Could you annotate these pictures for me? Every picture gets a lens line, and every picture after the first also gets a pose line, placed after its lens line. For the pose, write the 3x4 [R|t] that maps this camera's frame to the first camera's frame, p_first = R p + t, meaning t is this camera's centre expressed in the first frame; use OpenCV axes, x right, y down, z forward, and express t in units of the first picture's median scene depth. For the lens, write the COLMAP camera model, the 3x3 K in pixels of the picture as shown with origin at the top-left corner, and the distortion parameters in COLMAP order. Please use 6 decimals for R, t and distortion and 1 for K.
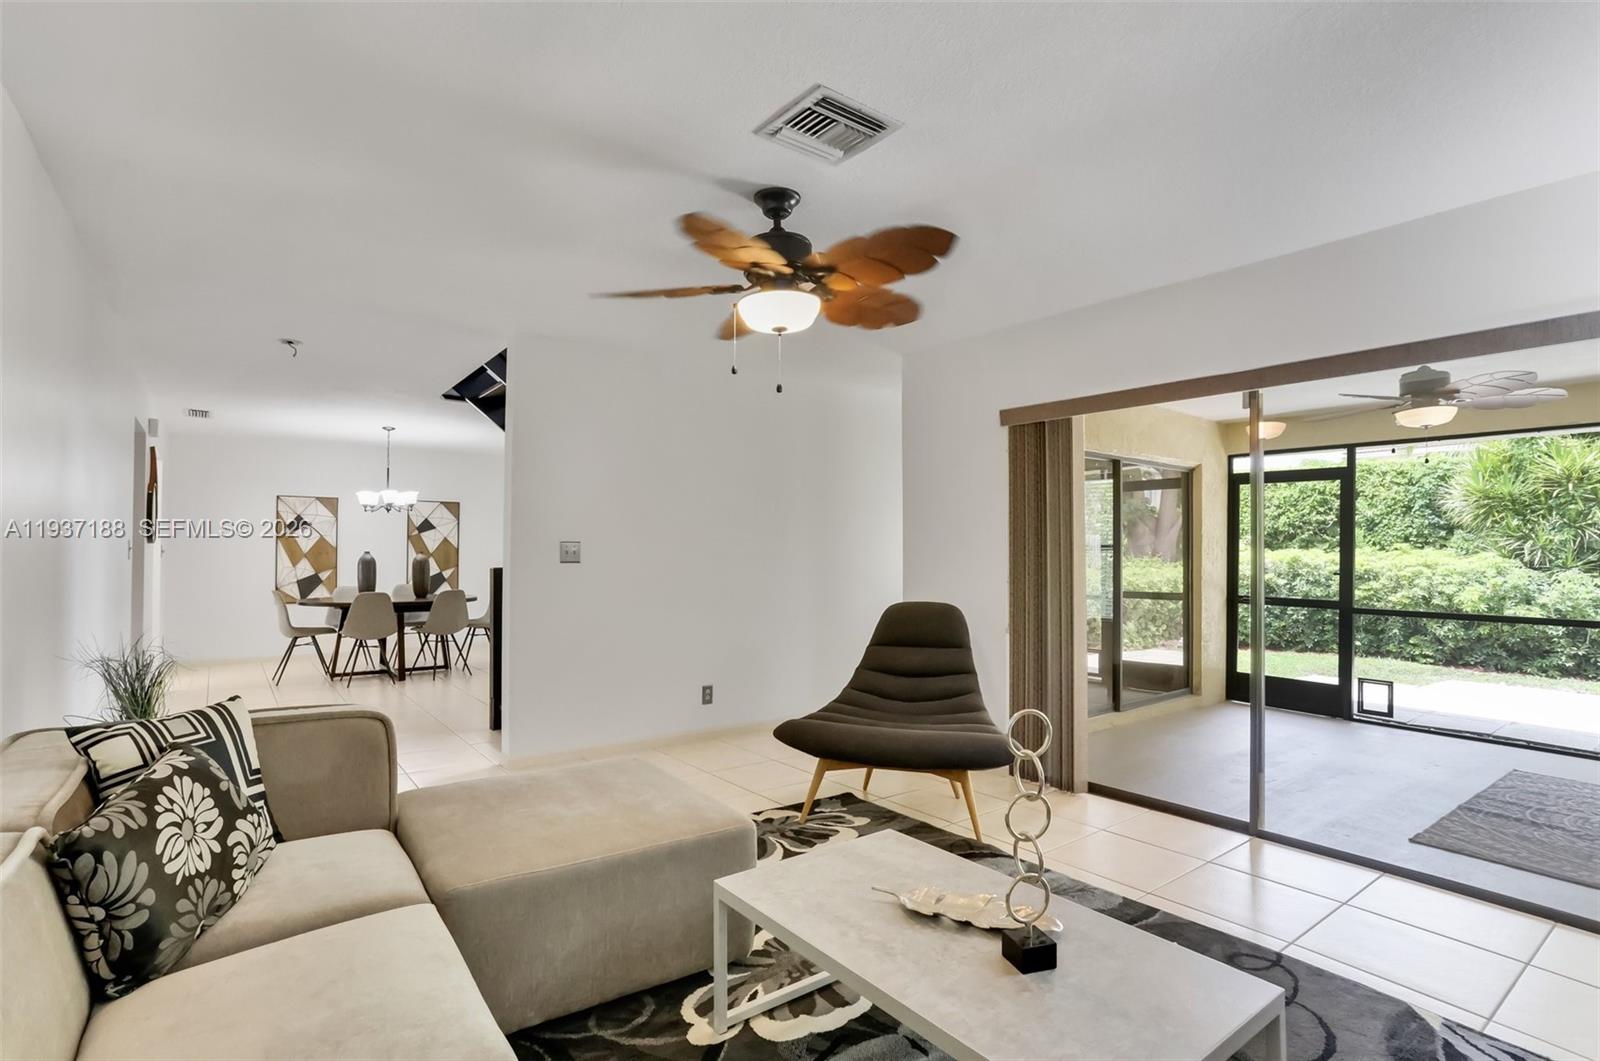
lens RADIAL K [[740.9, 0, 822.8], [0, 740.9, 552.5], [0, 0, 1]] dist [0.001362, 0.000328]
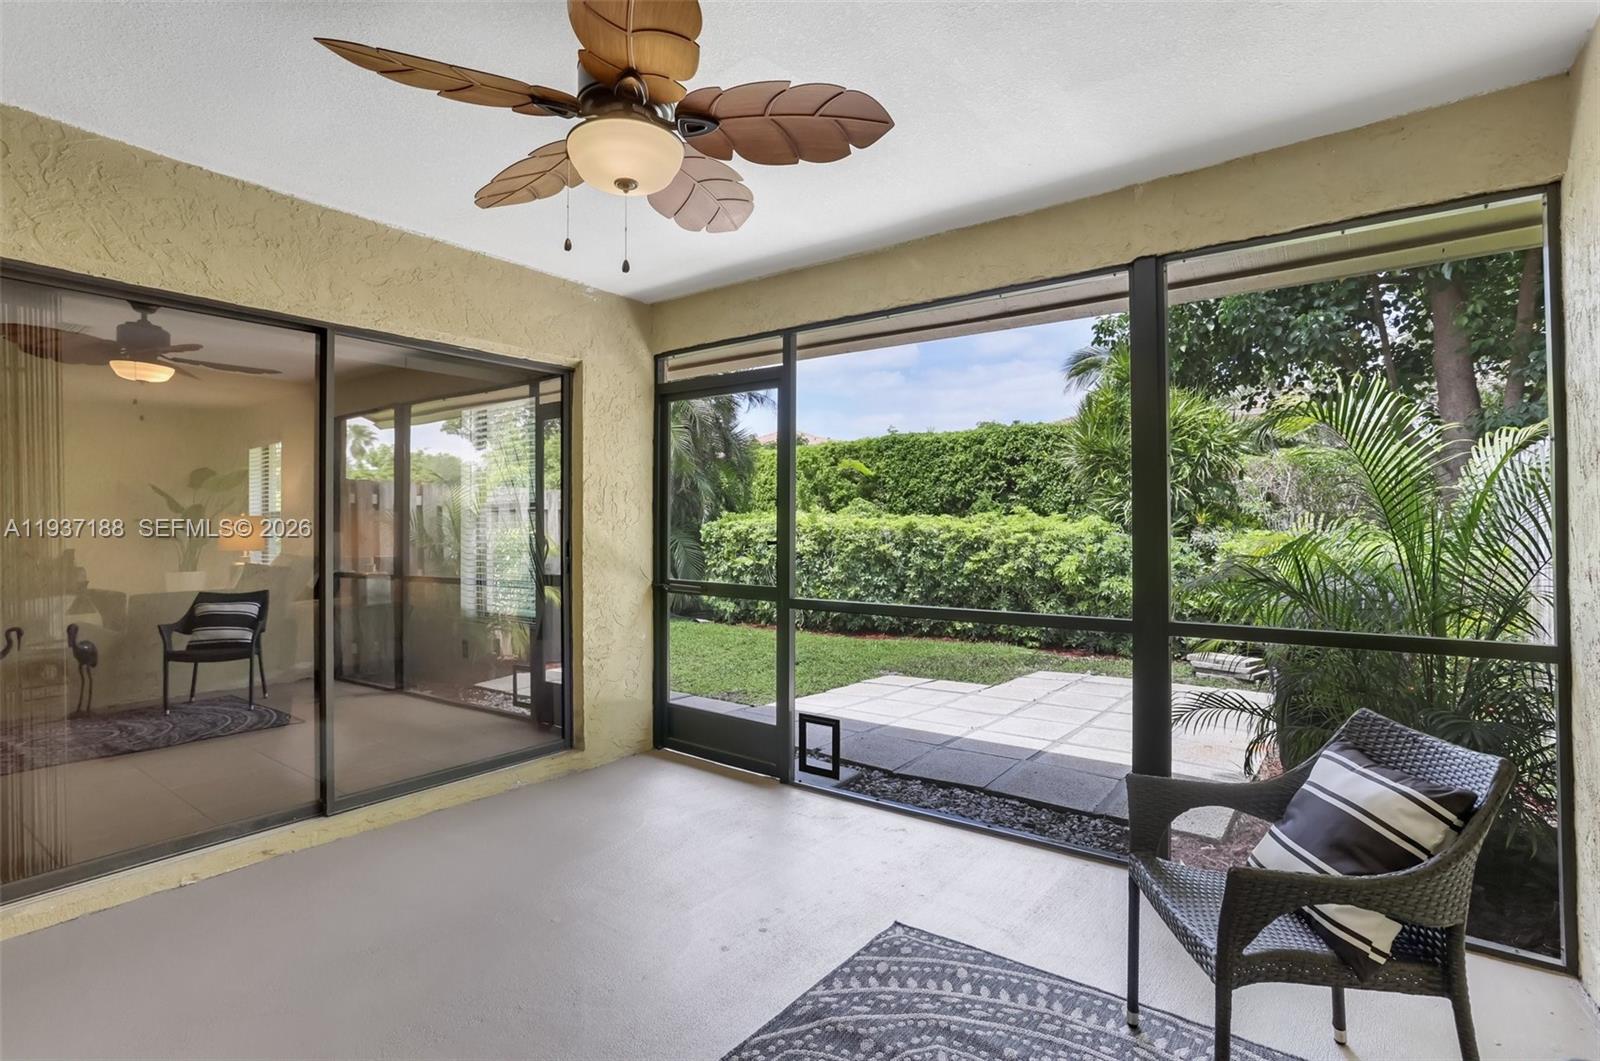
lens RADIAL K [[794.8, 0, 798.9], [0, 794.8, 524.5], [0, 0, 1]] dist [-0.026186, -0.000418]
pose [[0.959171, -0.008837, 0.282689, 0.308542], [0.009775, 0.999950, -0.001907, 0.009222], [-0.282658, 0.004592, 0.959210, 0.213920]]
